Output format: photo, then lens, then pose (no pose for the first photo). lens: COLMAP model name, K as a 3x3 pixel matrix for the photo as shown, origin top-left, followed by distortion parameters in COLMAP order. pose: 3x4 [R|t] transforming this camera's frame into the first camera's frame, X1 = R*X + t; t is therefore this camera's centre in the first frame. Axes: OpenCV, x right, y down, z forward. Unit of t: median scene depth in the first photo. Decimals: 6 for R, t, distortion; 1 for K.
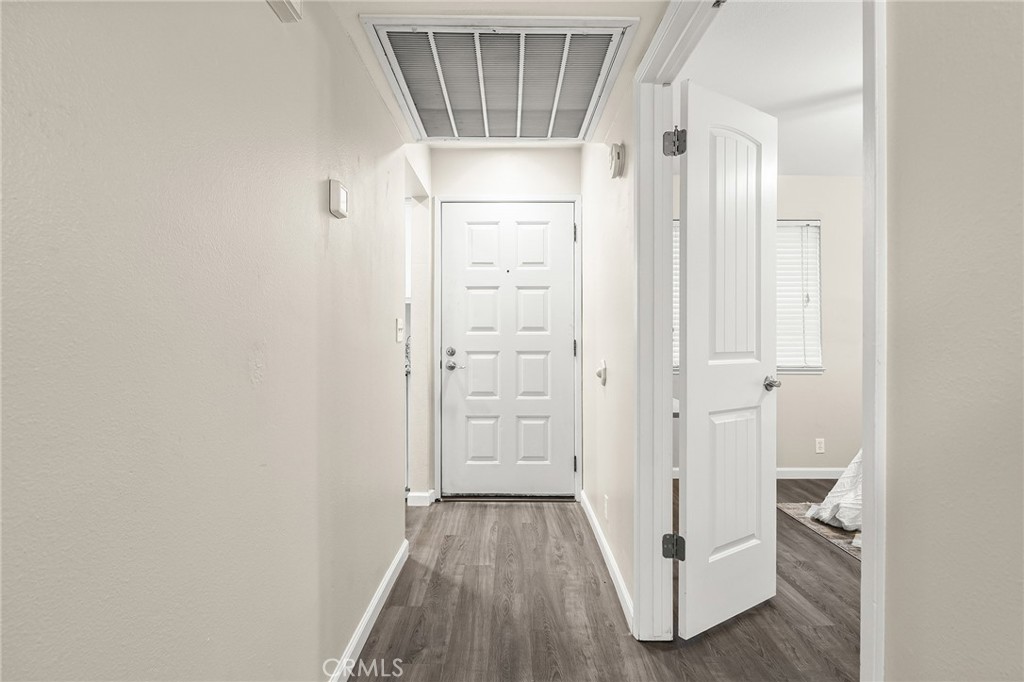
lens RADIAL K [[529.1, 0, 512.0], [0, 529.1, 341.0], [0, 0, 1]] dist [-0.029243, -0.000185]
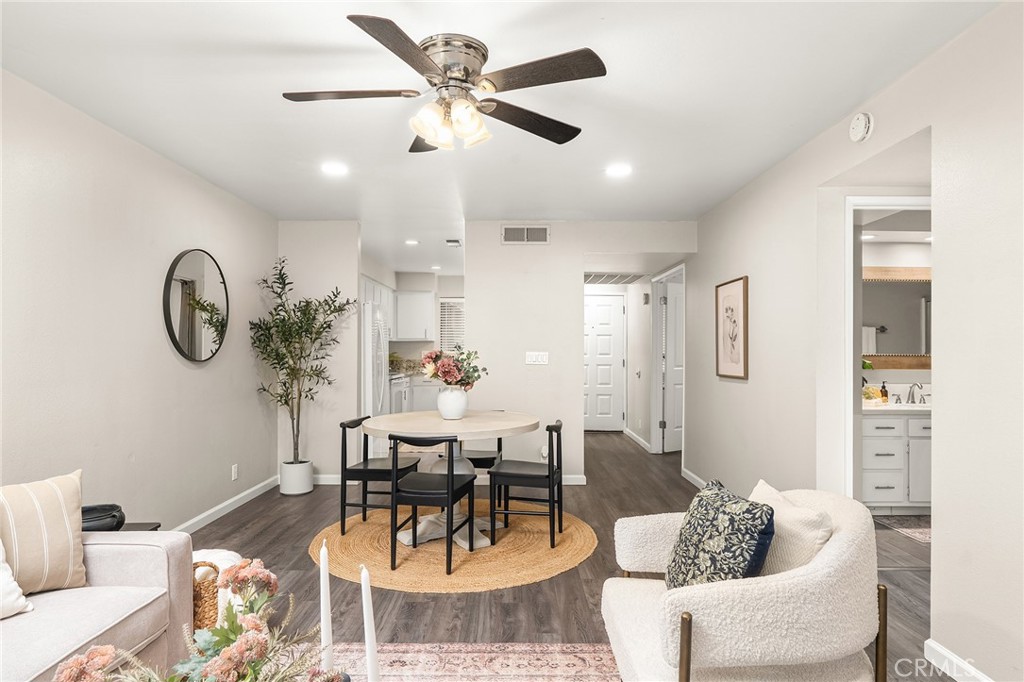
lens RADIAL K [[581.7, 0, 512.0], [0, 581.7, 341.0], [0, 0, 1]] dist [-0.049061, 0.000058]
pose [[0.999961, 0.005555, -0.006826, -0.482851], [-0.005671, 0.999839, -0.017021, -0.050792], [0.006730, 0.017060, 0.999832, -2.071409]]
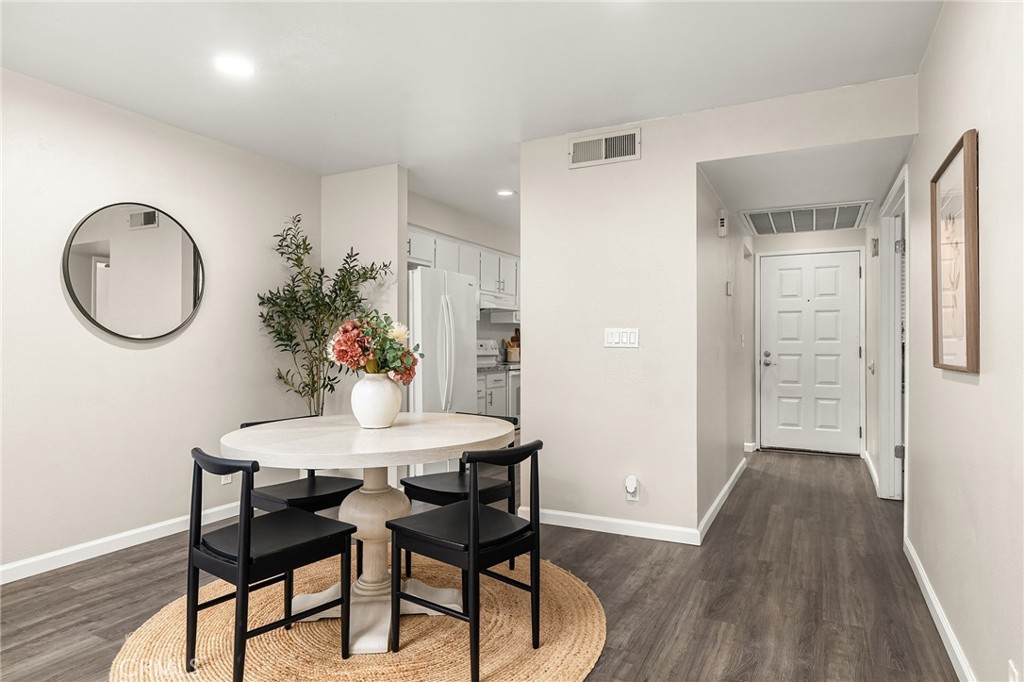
lens RADIAL K [[591.8, 0, 512.0], [0, 591.8, 341.0], [0, 0, 1]] dist [-0.006021, -0.000679]
pose [[0.888170, -0.000966, -0.459514, 0.022522], [-0.002625, 0.999971, -0.007175, -0.004472], [0.459507, 0.007579, 0.888142, -1.278478]]
